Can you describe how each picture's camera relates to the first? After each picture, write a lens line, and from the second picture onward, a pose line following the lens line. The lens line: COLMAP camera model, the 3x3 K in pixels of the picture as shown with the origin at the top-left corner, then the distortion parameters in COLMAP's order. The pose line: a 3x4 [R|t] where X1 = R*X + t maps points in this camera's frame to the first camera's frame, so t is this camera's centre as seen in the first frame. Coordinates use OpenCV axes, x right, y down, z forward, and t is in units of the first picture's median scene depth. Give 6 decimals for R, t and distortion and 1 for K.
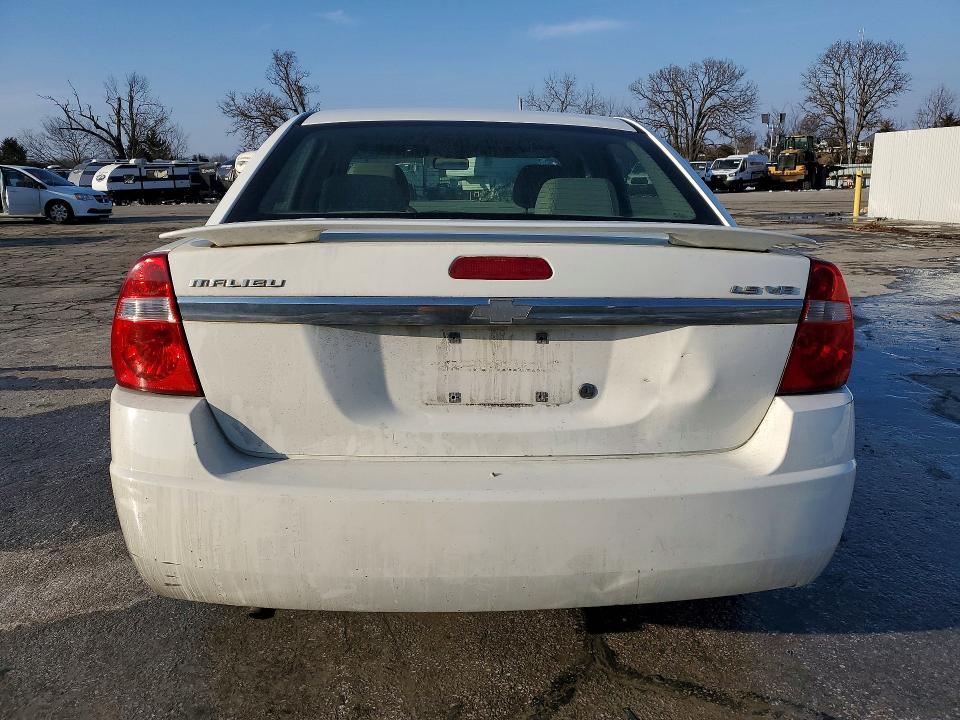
lens RADIAL K [[754.7, 0, 478.1], [0, 754.7, 358.0], [0, 0, 1]] dist [-0.001908, 0.010815]
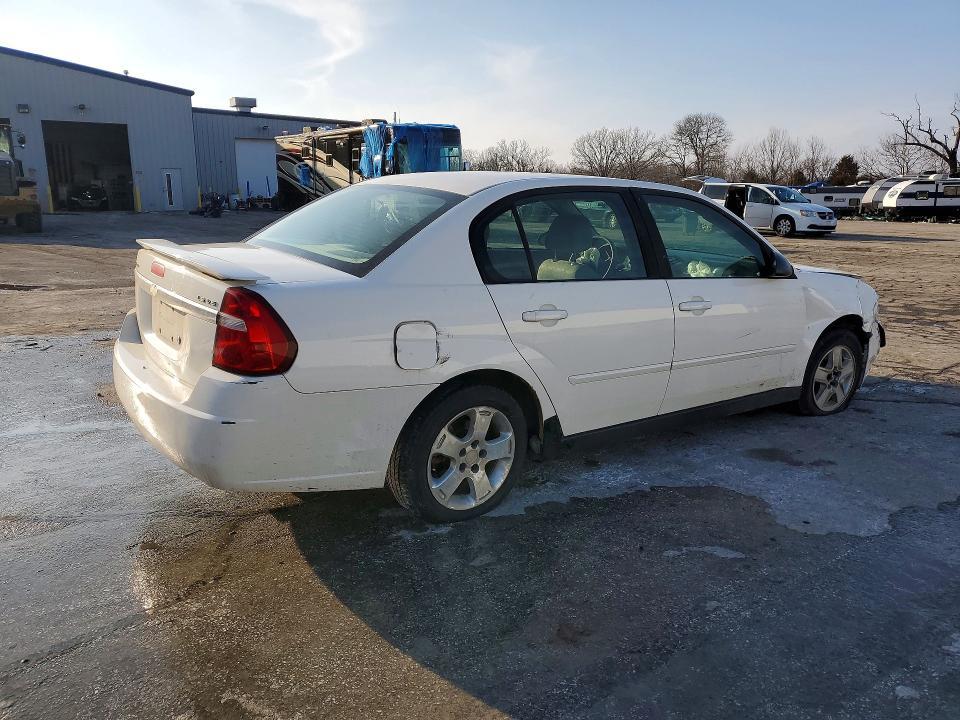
lens RADIAL K [[754.7, 0, 477.3], [0, 754.7, 361.5], [0, 0, 1]] dist [-0.001908, 0.010815]
pose [[0.512680, 0.200860, -0.834754, 0.097587], [-0.210064, 0.972046, 0.104881, -0.011862], [0.832486, 0.121582, 0.540542, 0.027562]]
